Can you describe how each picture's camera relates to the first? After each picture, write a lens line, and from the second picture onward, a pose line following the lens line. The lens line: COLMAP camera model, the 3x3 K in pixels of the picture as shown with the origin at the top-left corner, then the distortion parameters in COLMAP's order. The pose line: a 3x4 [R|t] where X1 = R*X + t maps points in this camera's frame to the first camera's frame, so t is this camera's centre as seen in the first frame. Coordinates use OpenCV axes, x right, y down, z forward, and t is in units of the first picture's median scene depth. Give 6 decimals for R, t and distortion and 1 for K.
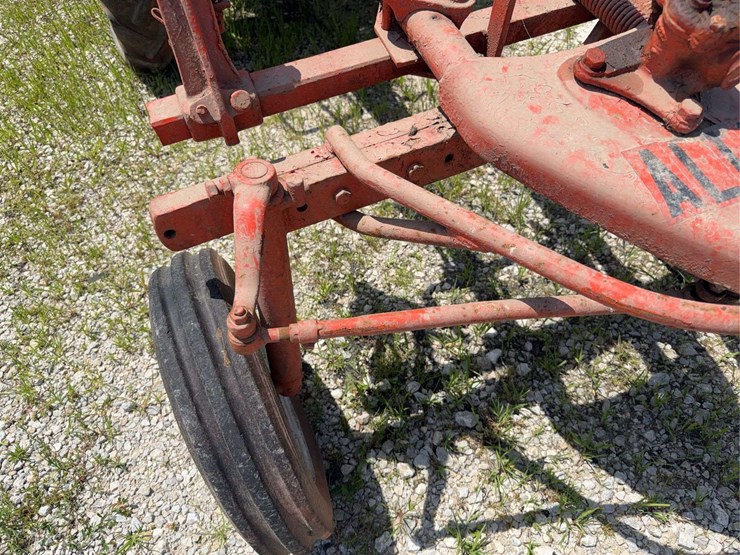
lens RADIAL K [[530.2, 0, 375.4], [0, 530.2, 277.5], [0, 0, 1]] dist [-0.011674, -0.001574]
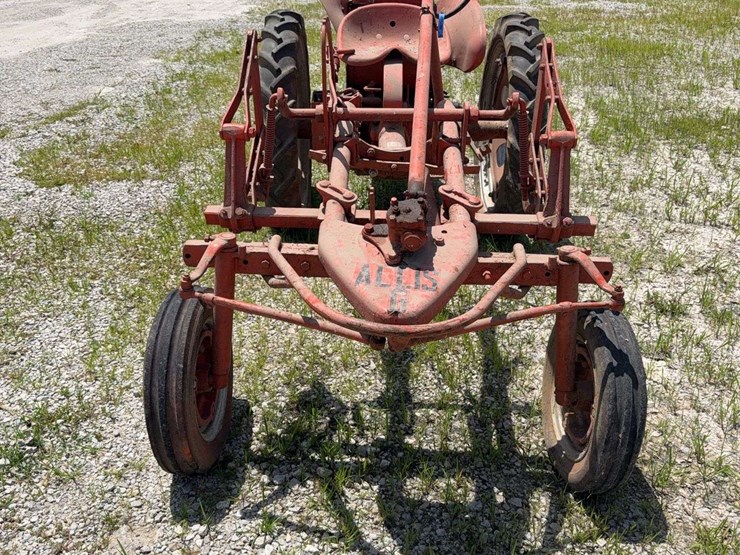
lens RADIAL K [[694.0, 0, 370.6], [0, 694.0, 266.3], [0, 0, 1]] dist [0.152800, -0.288989]
pose [[0.895276, 0.255300, -0.365106, 0.847322], [-0.385878, 0.853955, -0.349084, 0.420294], [0.222663, 0.453413, 0.863040, -0.823118]]
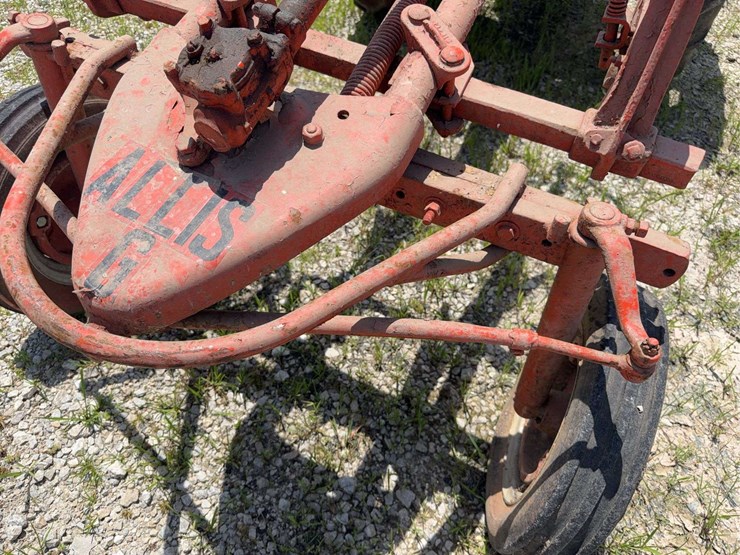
lens RADIAL K [[532.3, 0, 373.3], [0, 532.3, 279.6], [0, 0, 1]] dist [0.035130, -0.046413]
pose [[0.646396, 0.651981, -0.396350, 0.767409], [-0.650529, 0.742380, 0.160261, -0.283346], [0.398729, 0.154245, 0.904004, 0.106260]]
